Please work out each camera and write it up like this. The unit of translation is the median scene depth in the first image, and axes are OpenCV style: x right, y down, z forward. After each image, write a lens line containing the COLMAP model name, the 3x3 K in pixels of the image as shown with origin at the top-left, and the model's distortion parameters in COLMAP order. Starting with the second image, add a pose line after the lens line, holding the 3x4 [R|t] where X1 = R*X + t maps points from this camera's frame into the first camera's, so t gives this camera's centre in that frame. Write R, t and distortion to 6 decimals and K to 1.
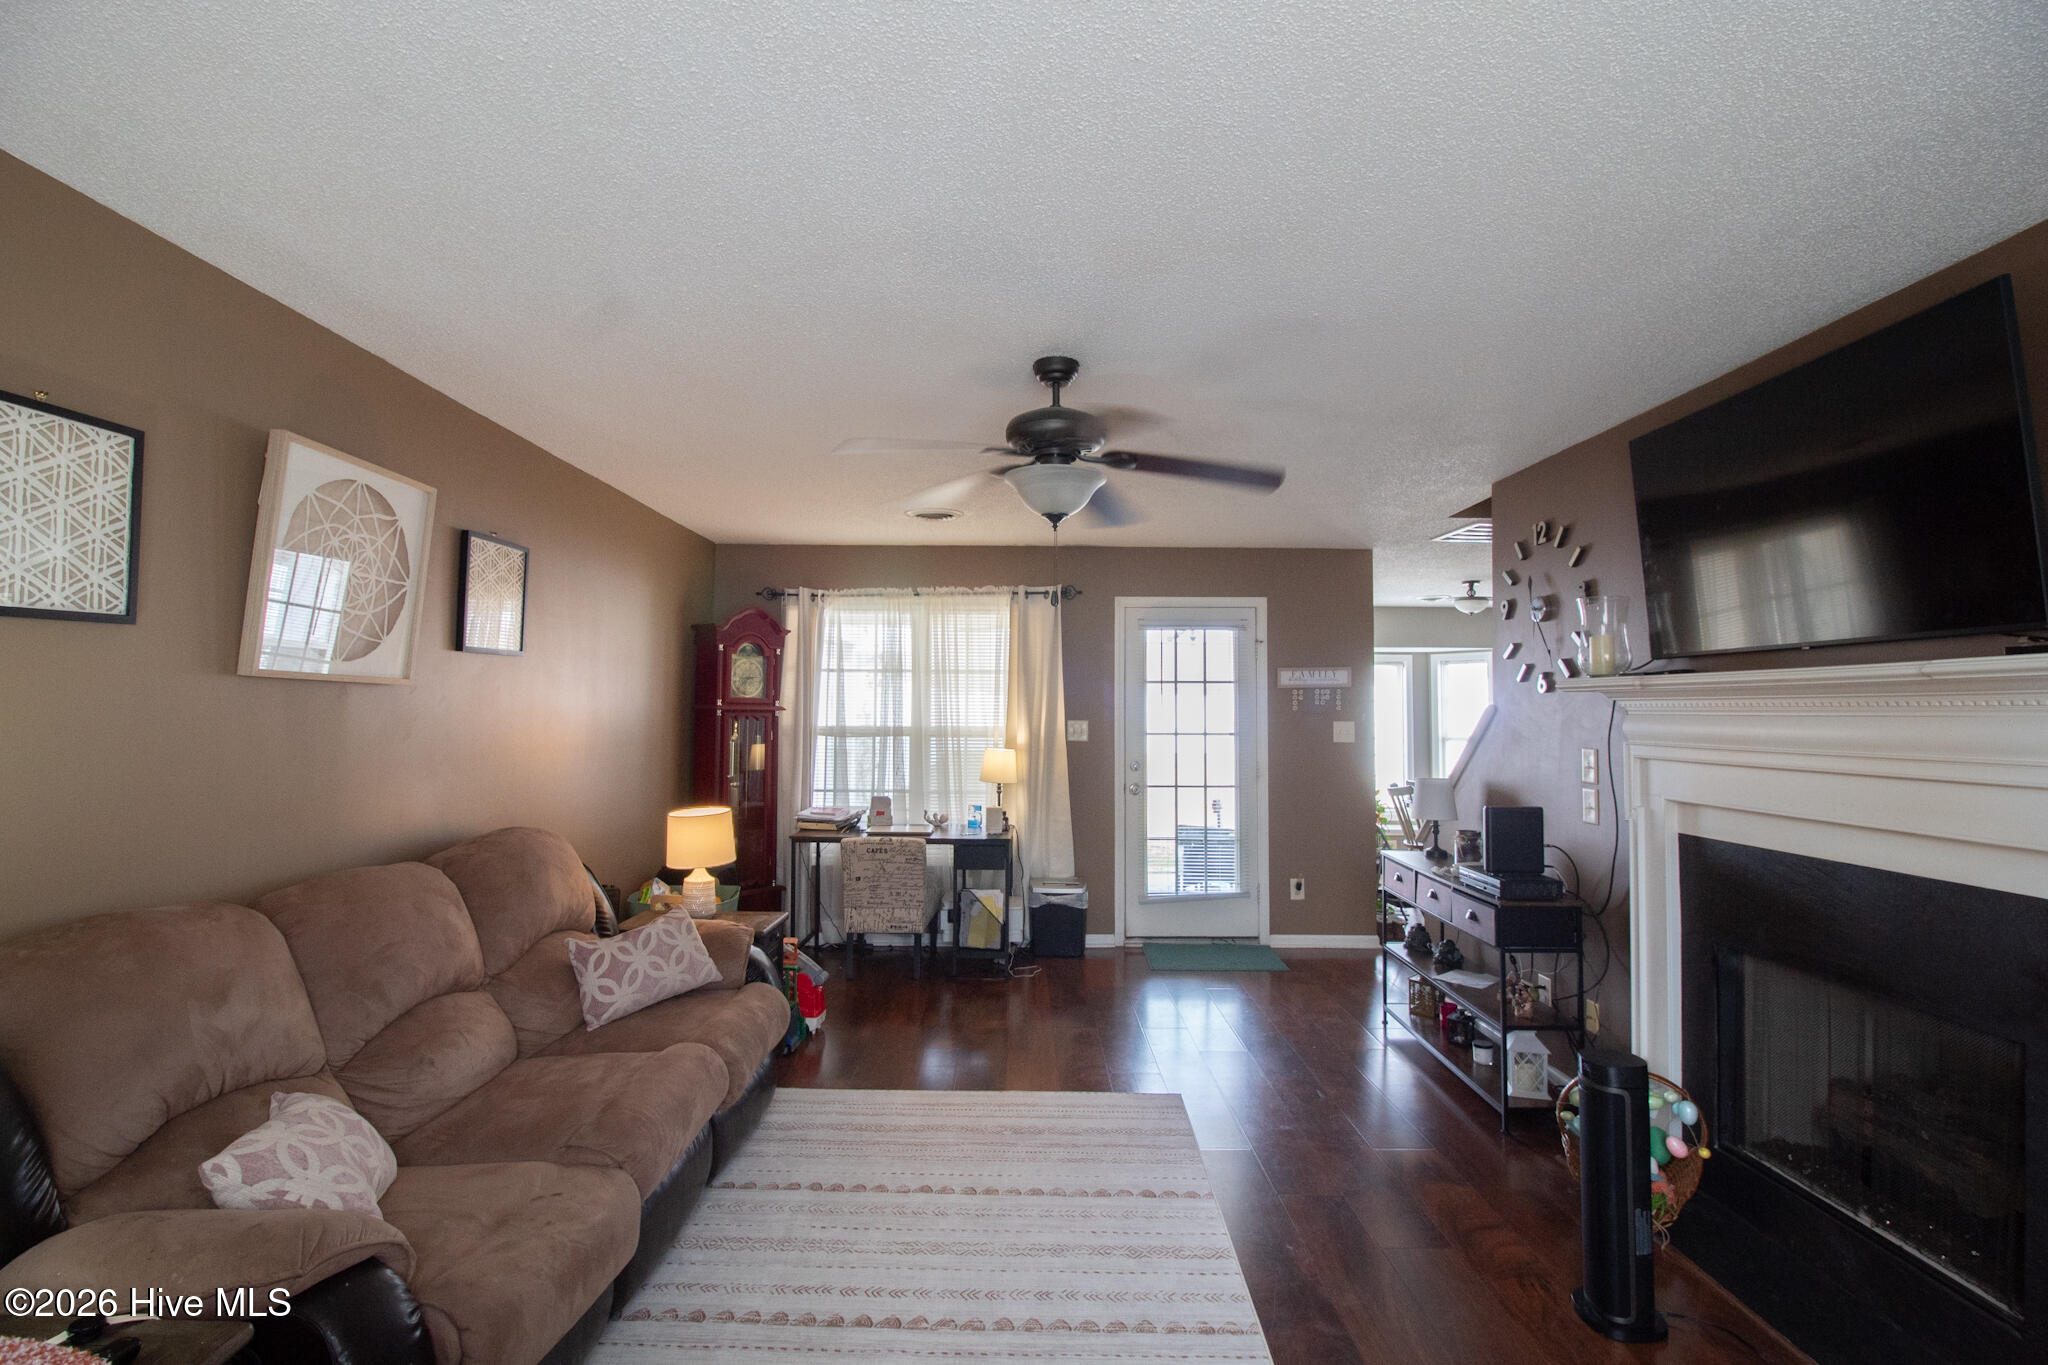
lens RADIAL K [[978.5, 0, 1018.2], [0, 978.5, 666.1], [0, 0, 1]] dist [0.000309, -0.017184]
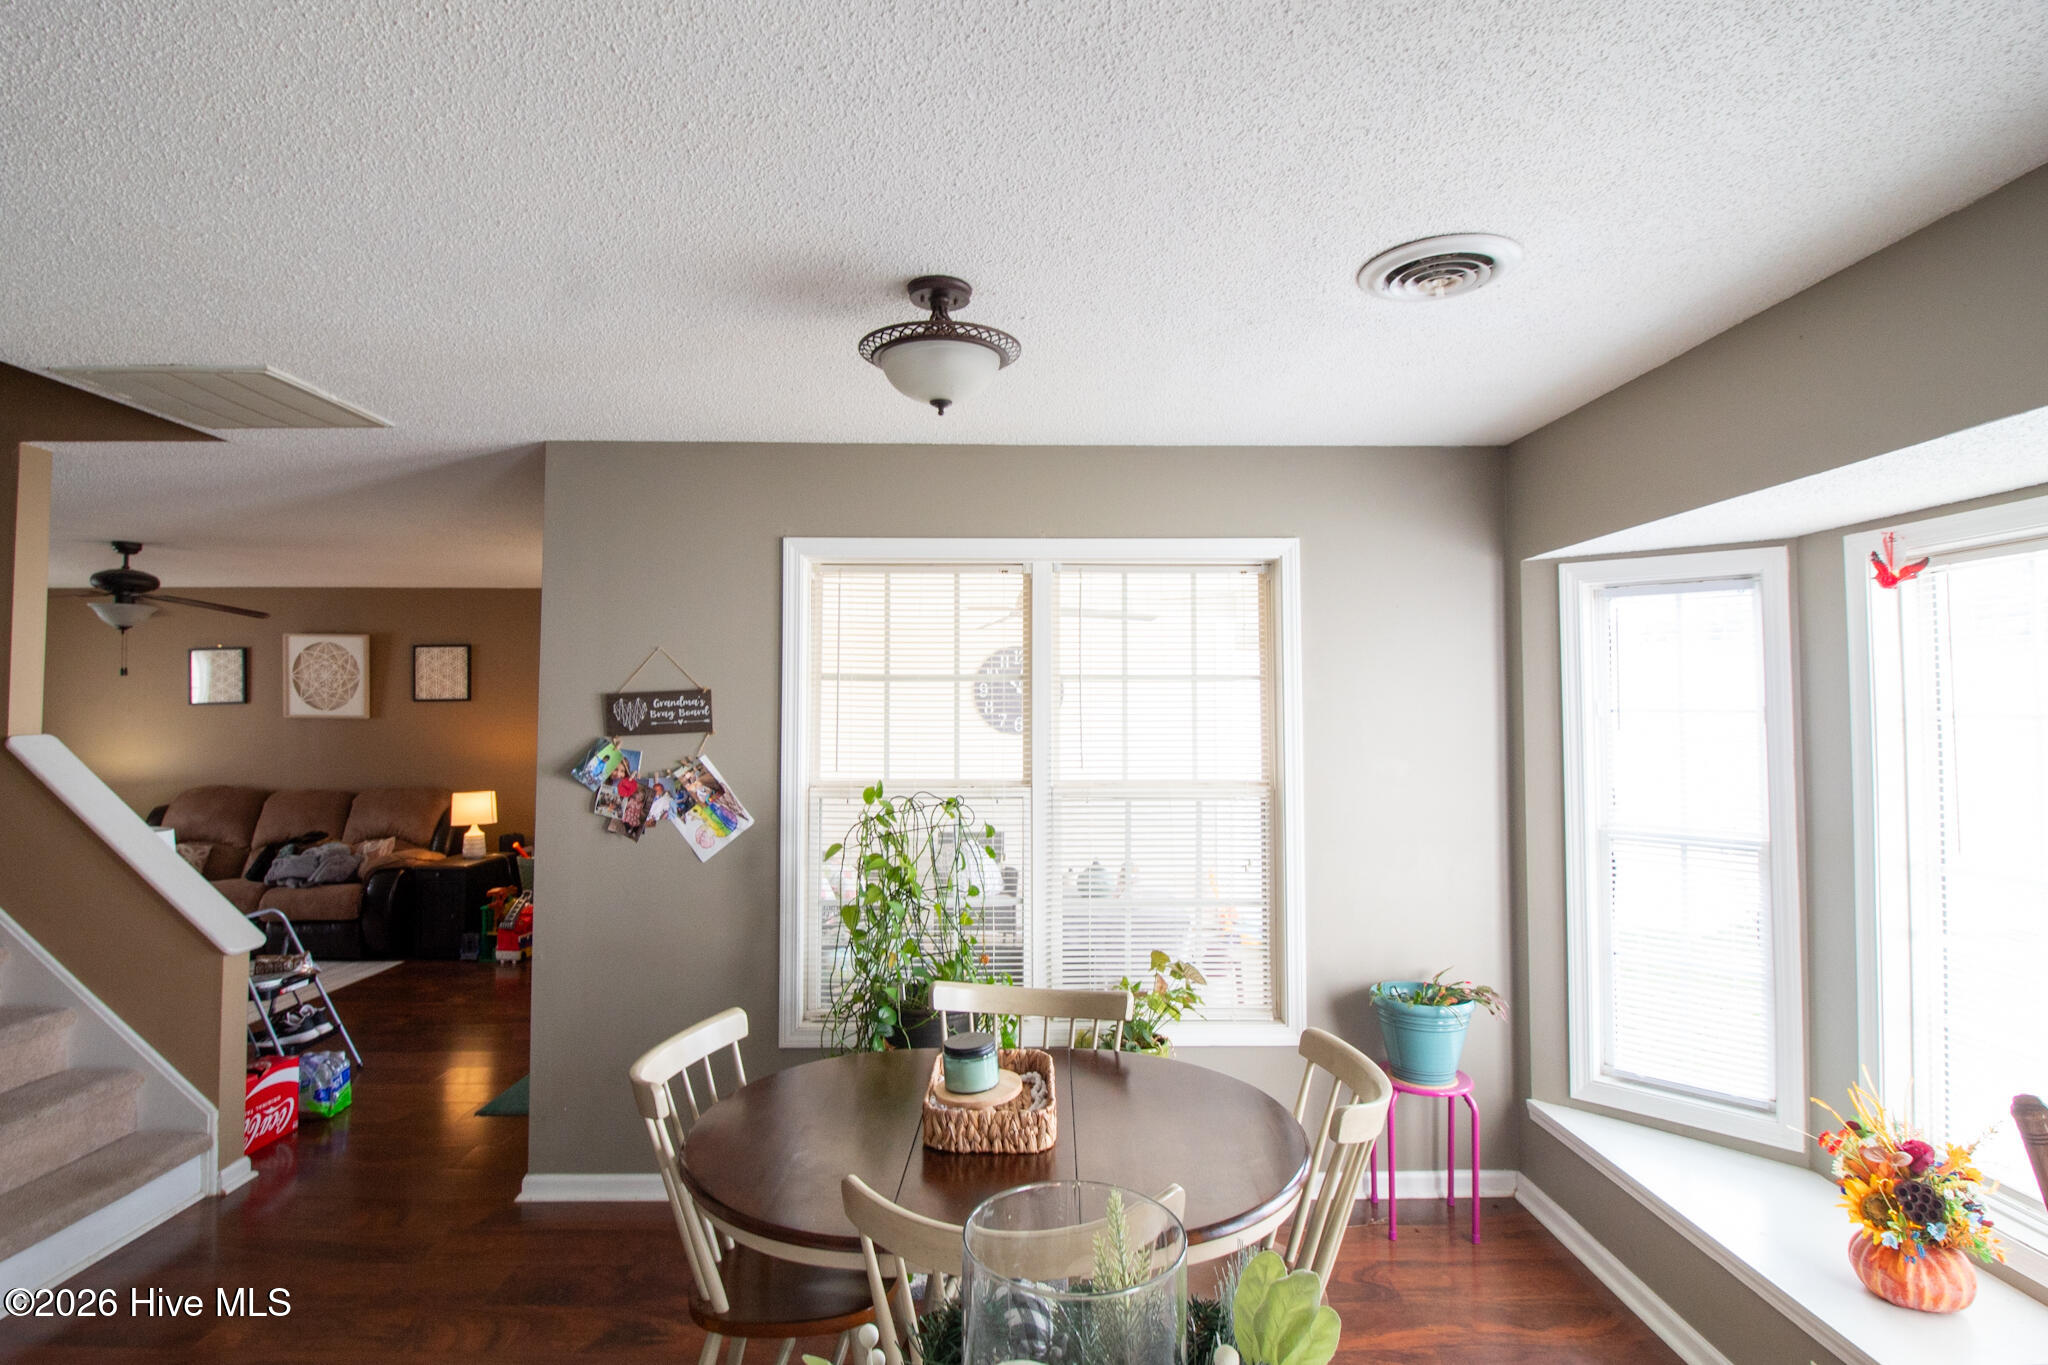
lens RADIAL K [[1031.5, 0, 1022.0], [0, 1031.5, 660.0], [0, 0, 1]] dist [0.002759, -0.012951]
pose [[0.016525, -0.056768, -0.998251, 1.807418], [0.041727, 0.997556, -0.056037, 0.080169], [0.998992, -0.040728, 0.018853, 2.402751]]
